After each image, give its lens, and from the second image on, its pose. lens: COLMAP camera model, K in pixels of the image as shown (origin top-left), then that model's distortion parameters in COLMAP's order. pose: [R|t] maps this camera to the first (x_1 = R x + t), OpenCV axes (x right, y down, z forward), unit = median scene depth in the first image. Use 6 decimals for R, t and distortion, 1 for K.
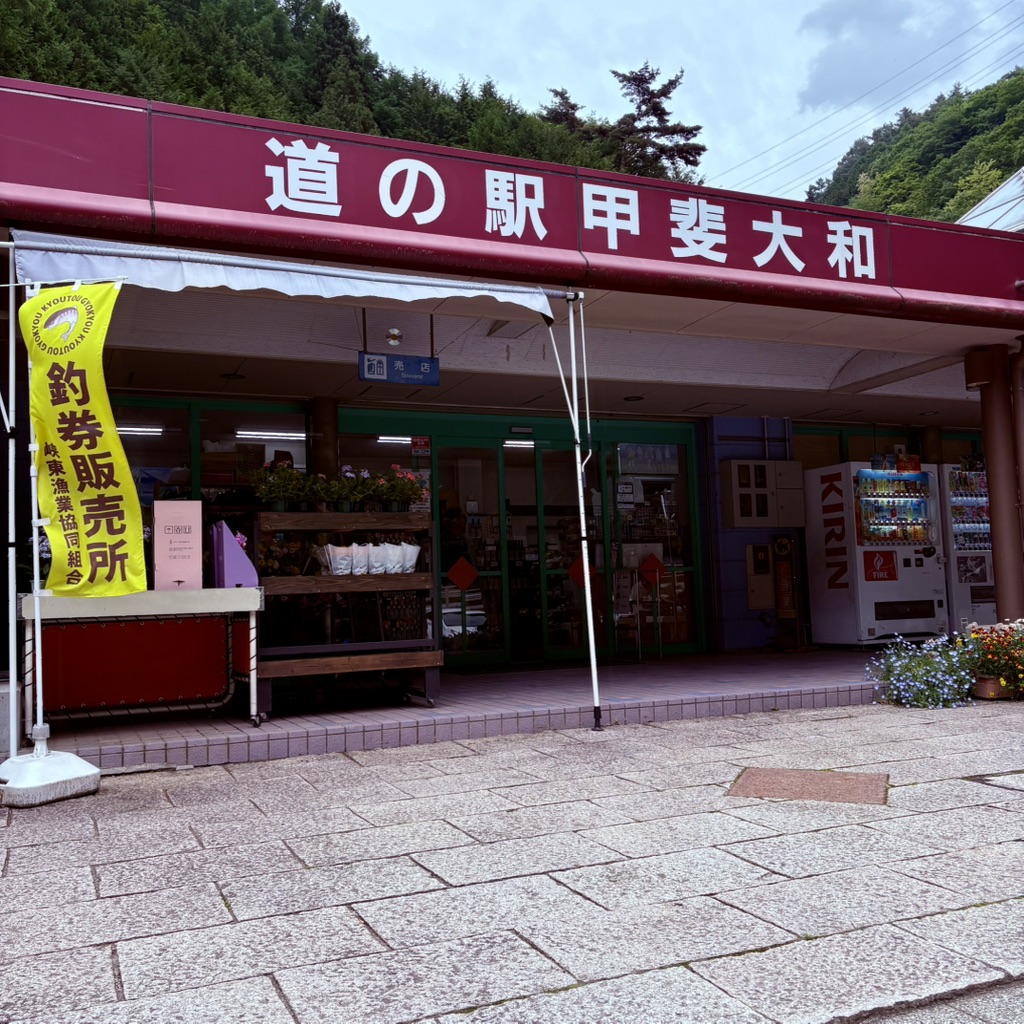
lens RADIAL K [[988.6, 0, 495.5], [0, 988.6, 517.3], [0, 0, 1]] dist [0.112301, -0.332143]
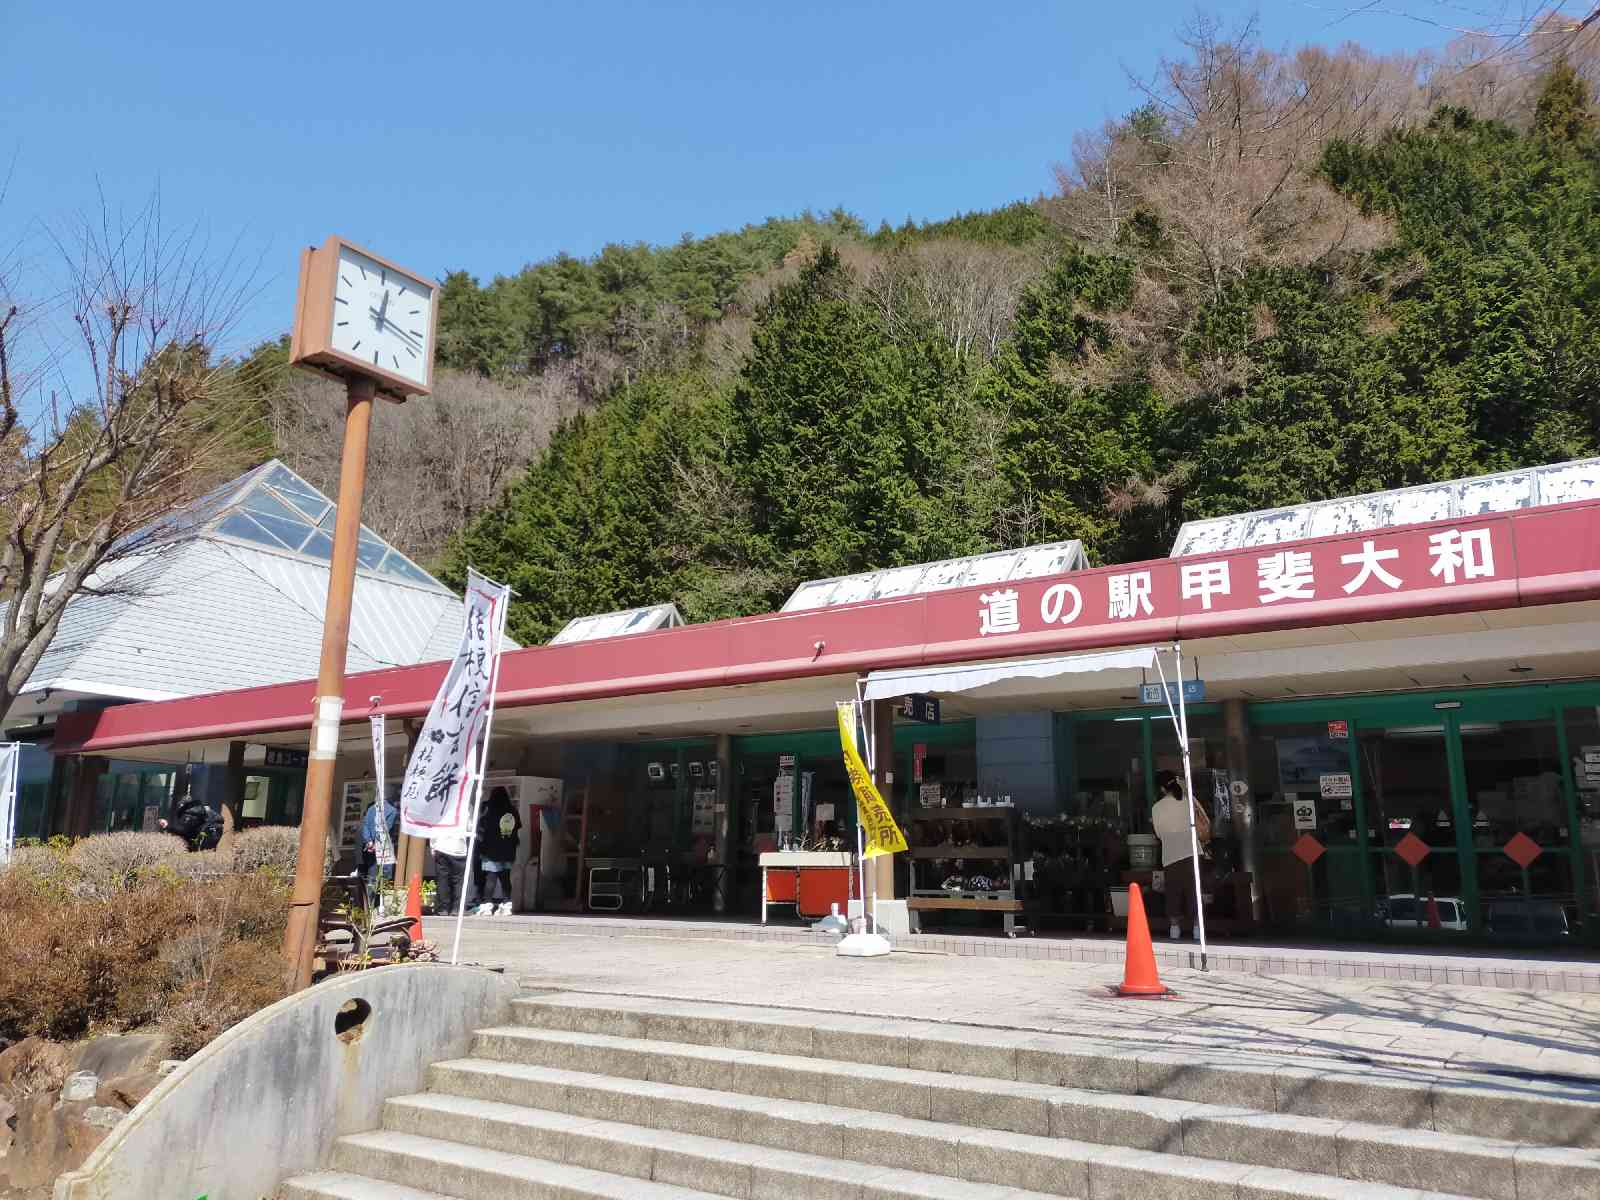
lens RADIAL K [[1200.7, 0, 800.0], [0, 1200.7, 600.0], [0, 0, 1]] dist [0.073927, -0.126270]
pose [[0.521962, -0.148943, -0.839864, 1.184453], [0.033578, 0.987461, -0.154249, -0.043751], [0.852308, 0.052311, 0.520418, -0.326497]]
